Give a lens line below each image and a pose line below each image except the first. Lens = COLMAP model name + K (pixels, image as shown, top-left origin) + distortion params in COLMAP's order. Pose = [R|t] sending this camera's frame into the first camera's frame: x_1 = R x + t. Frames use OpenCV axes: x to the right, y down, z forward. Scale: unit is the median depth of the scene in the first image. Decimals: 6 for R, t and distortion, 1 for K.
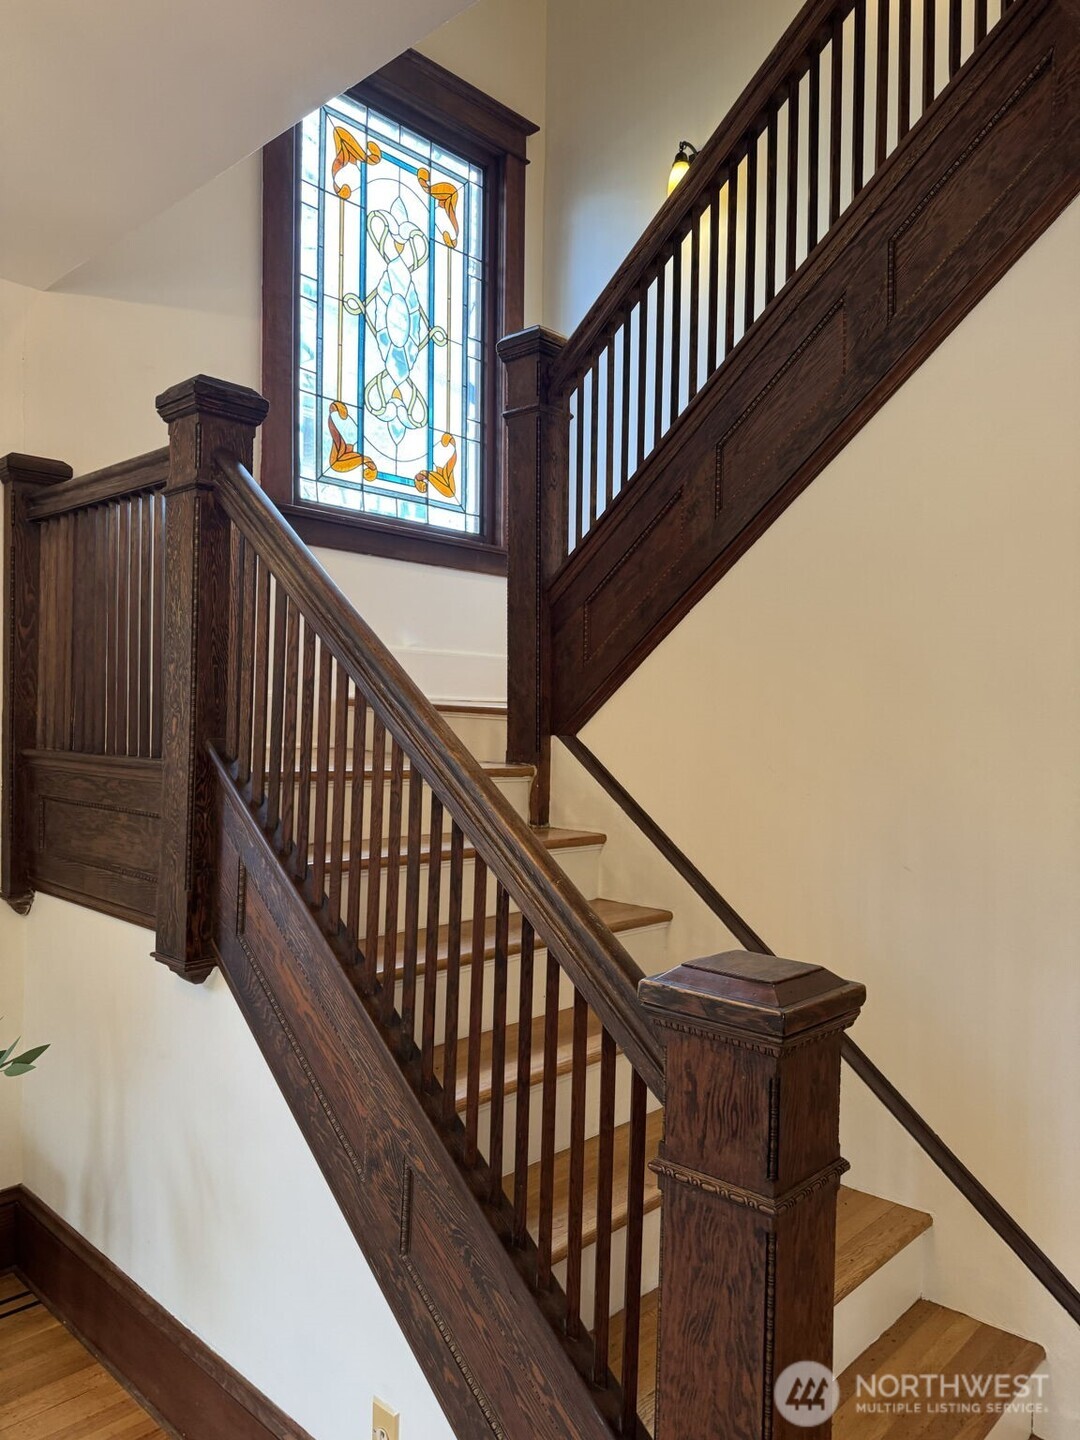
lens RADIAL K [[1020.6, 0, 541.6], [0, 1020.6, 727.3], [0, 0, 1]] dist [0.059206, -0.078194]
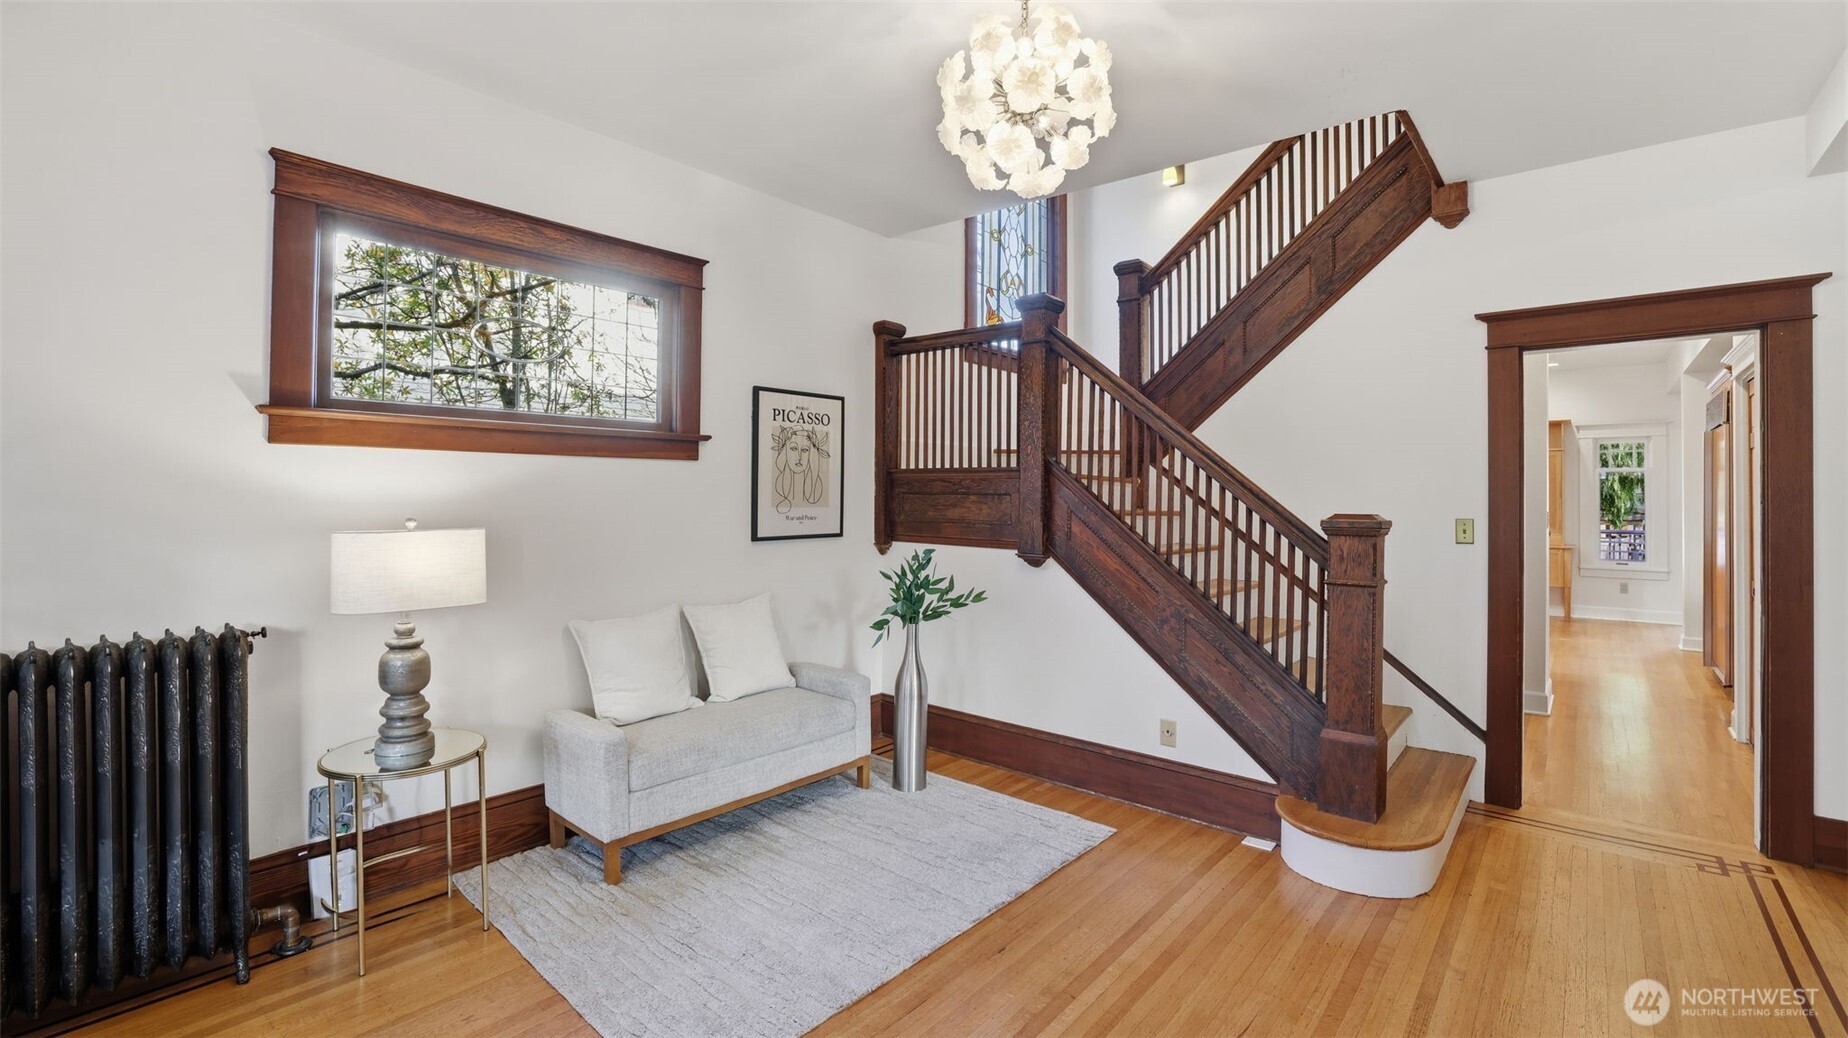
lens RADIAL K [[798.5, 0, 918.9], [0, 798.5, 500.1], [0, 0, 1]] dist [-0.058931, 0.027248]
pose [[0.998644, -0.008581, 0.051345, -0.534636], [0.008747, 0.999957, -0.003020, 0.086429], [-0.051317, 0.003465, 0.998676, -0.543905]]
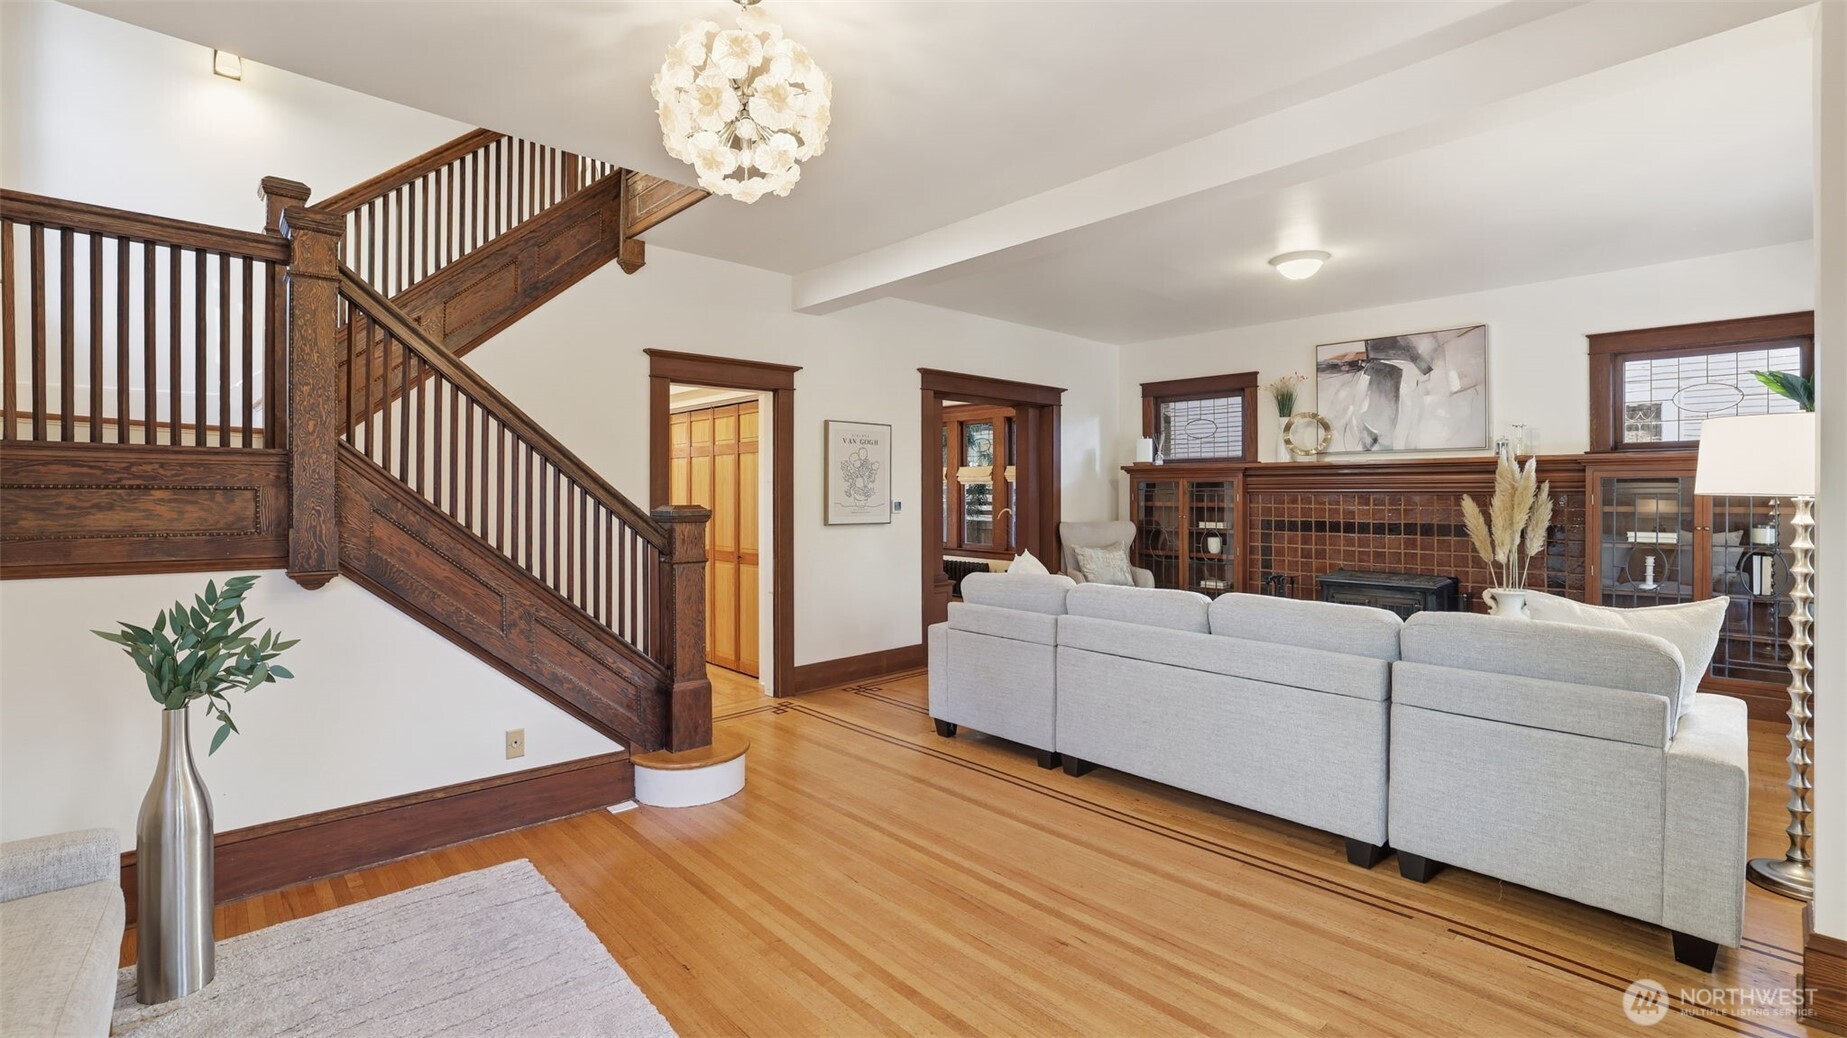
lens RADIAL K [[798.0, 0, 918.4], [0, 798.0, 500.1], [0, 0, 1]] dist [-0.058931, 0.027248]
pose [[0.064741, -0.024828, 0.997593, -1.167977], [0.009088, 0.999664, 0.024290, 0.071551], [-0.997861, 0.007494, 0.064945, -0.008256]]
